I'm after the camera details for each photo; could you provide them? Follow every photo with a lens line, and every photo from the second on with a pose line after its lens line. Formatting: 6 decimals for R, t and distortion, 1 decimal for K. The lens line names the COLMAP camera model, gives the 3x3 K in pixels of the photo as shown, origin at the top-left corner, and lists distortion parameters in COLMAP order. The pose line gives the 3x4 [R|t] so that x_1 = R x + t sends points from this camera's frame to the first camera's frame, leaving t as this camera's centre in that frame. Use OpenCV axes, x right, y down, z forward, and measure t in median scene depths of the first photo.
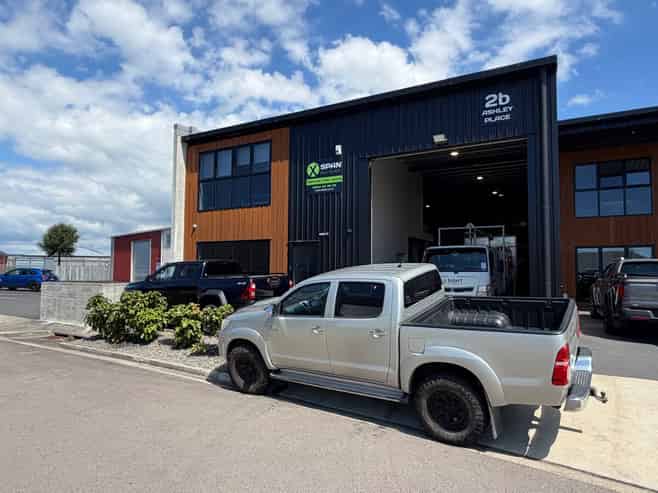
lens RADIAL K [[403.1, 0, 326.8], [0, 403.1, 250.5], [0, 0, 1]] dist [-0.001664, 0.000341]
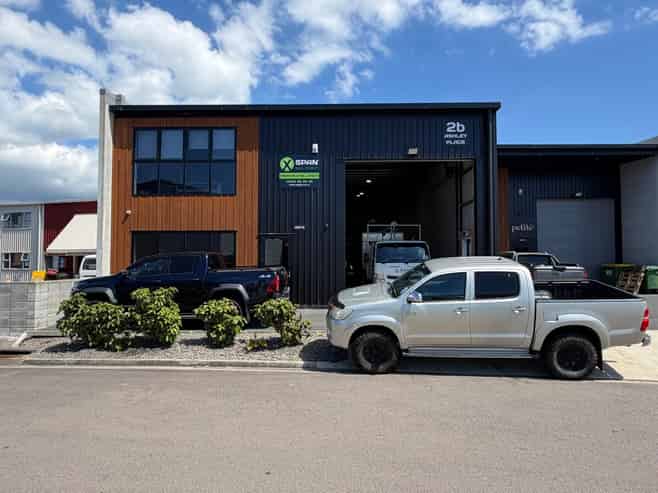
lens RADIAL K [[403.1, 0, 326.1], [0, 403.1, 247.3], [0, 0, 1]] dist [-0.001664, 0.000341]
pose [[0.885817, 0.009773, 0.463932, -0.423994], [-0.016096, 0.999824, 0.009670, -0.000846], [-0.463756, -0.016033, 0.885818, 0.045893]]
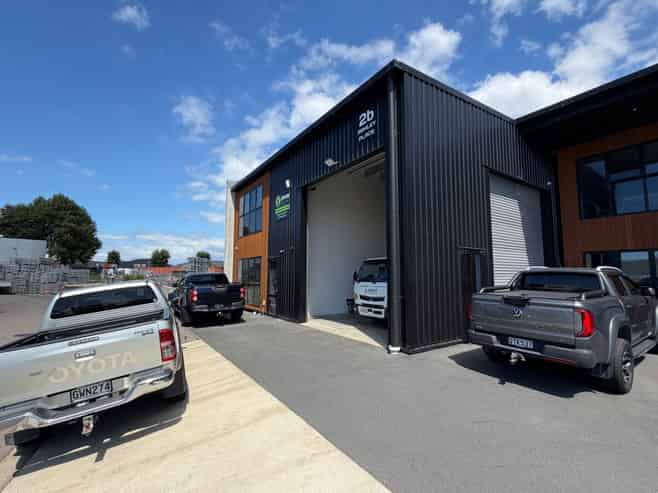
lens RADIAL K [[303.0, 0, 326.4], [0, 303.0, 248.4], [0, 0, 1]] dist [-0.001702, 0.002009]
pose [[0.892913, -0.045407, -0.447934, 0.537452], [0.028352, 0.998598, -0.044710, -0.003769], [0.449336, 0.027222, 0.892948, 0.213784]]
